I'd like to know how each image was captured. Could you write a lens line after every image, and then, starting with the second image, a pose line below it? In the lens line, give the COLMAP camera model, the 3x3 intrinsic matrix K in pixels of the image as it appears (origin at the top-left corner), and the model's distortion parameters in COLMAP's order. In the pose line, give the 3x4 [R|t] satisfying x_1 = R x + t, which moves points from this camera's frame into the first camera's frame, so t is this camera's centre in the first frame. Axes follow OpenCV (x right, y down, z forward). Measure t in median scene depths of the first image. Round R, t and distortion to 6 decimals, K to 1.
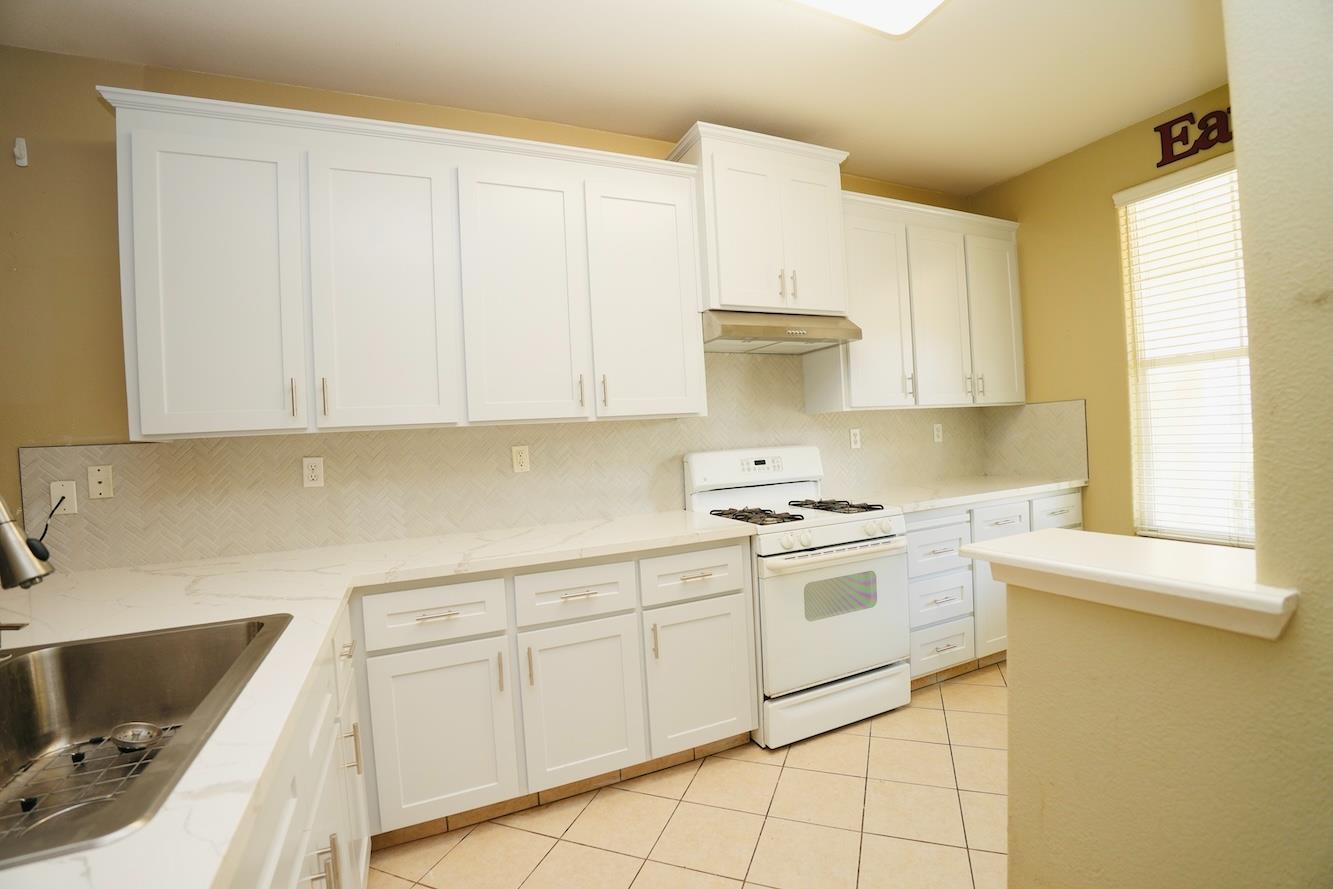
lens RADIAL K [[580.2, 0, 666.5], [0, 580.2, 444.5], [0, 0, 1]] dist [-0.062016, 0.012385]
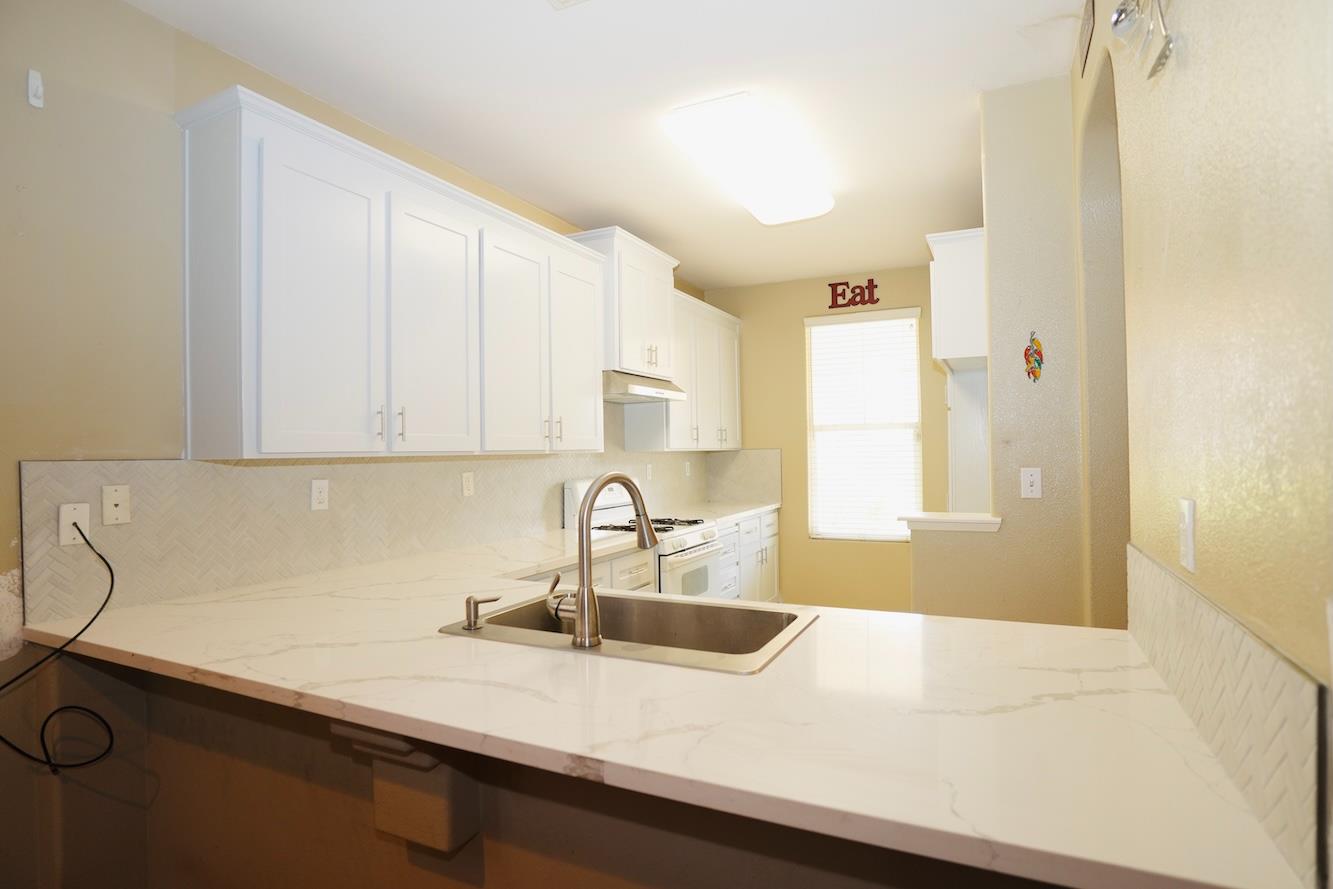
lens RADIAL K [[707.1, 0, 666.5], [0, 707.1, 444.5], [0, 0, 1]] dist [-0.020147, 0.000047]
pose [[0.761358, 0.048247, 0.646534, -0.827207], [-0.019977, 0.998499, -0.050988, 0.010791], [-0.648023, 0.025904, 0.761180, -0.270147]]
